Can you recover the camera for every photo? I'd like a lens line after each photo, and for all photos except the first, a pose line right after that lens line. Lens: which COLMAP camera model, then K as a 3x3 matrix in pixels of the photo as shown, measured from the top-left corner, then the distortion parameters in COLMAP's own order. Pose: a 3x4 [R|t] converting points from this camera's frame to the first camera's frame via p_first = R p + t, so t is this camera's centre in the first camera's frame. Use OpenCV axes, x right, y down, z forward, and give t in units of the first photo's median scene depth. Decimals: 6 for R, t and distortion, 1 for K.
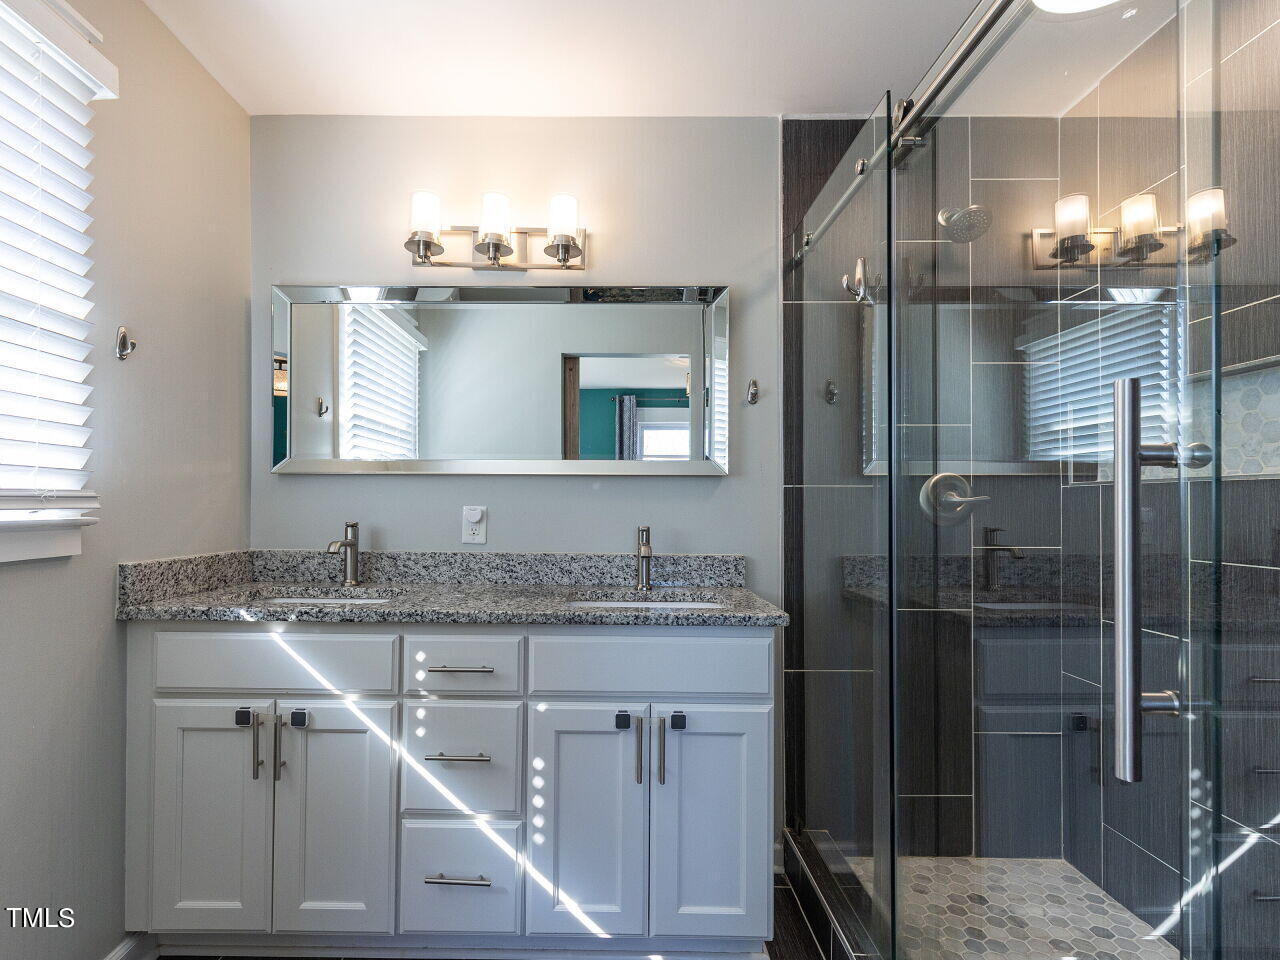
lens RADIAL K [[760.5, 0, 640.0], [0, 760.5, 480.0], [0, 0, 1]] dist [0.014569, -0.000884]
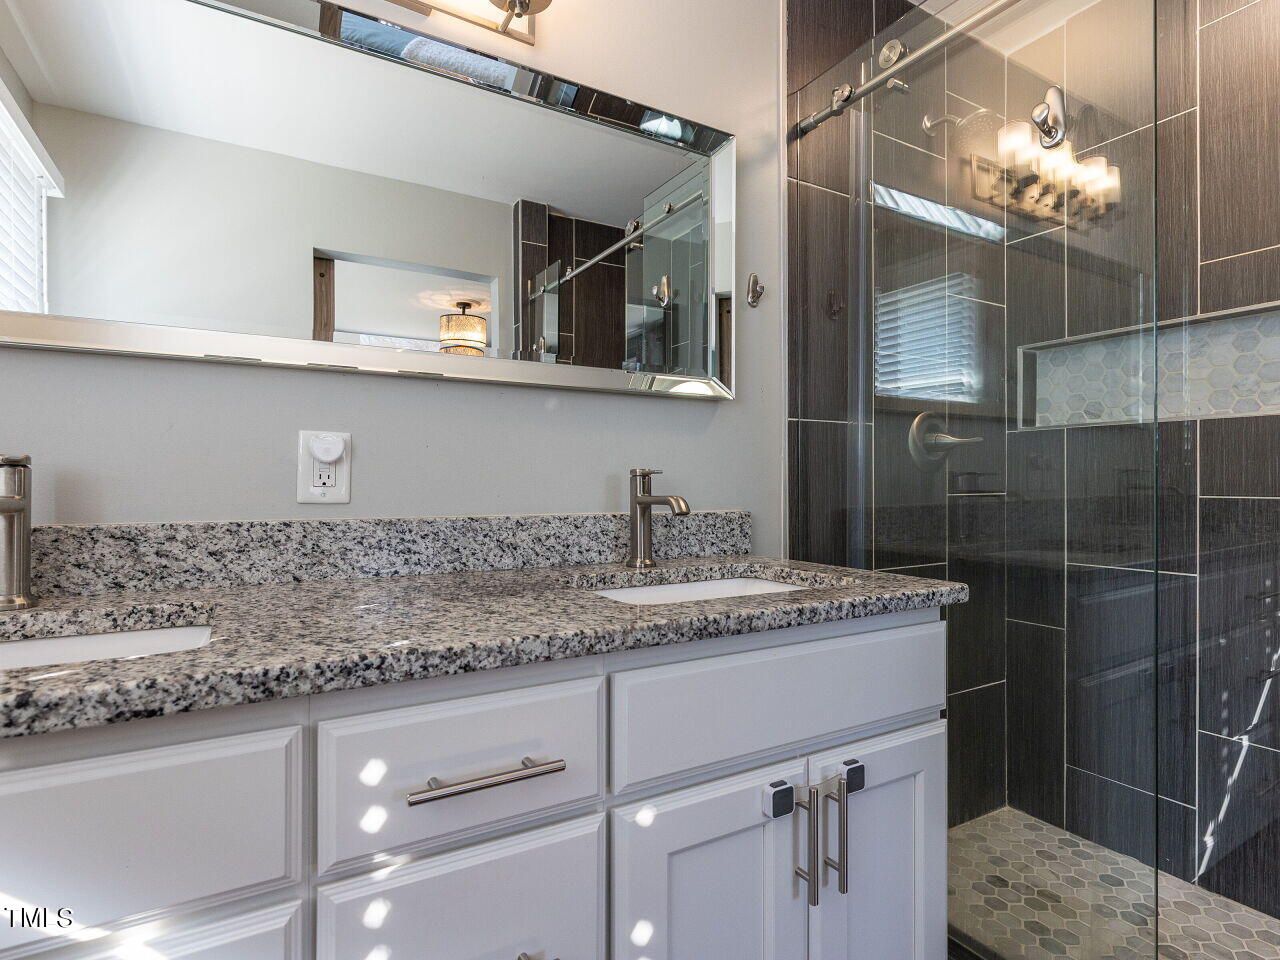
lens RADIAL K [[650.9, 0, 640.0], [0, 650.9, 480.0], [0, 0, 1]] dist [0.005840, -0.000859]
pose [[0.835701, 0.001993, 0.549181, -0.355312], [-0.011478, 0.999838, 0.013838, 0.074015], [-0.549065, -0.017868, 0.835589, 0.637550]]
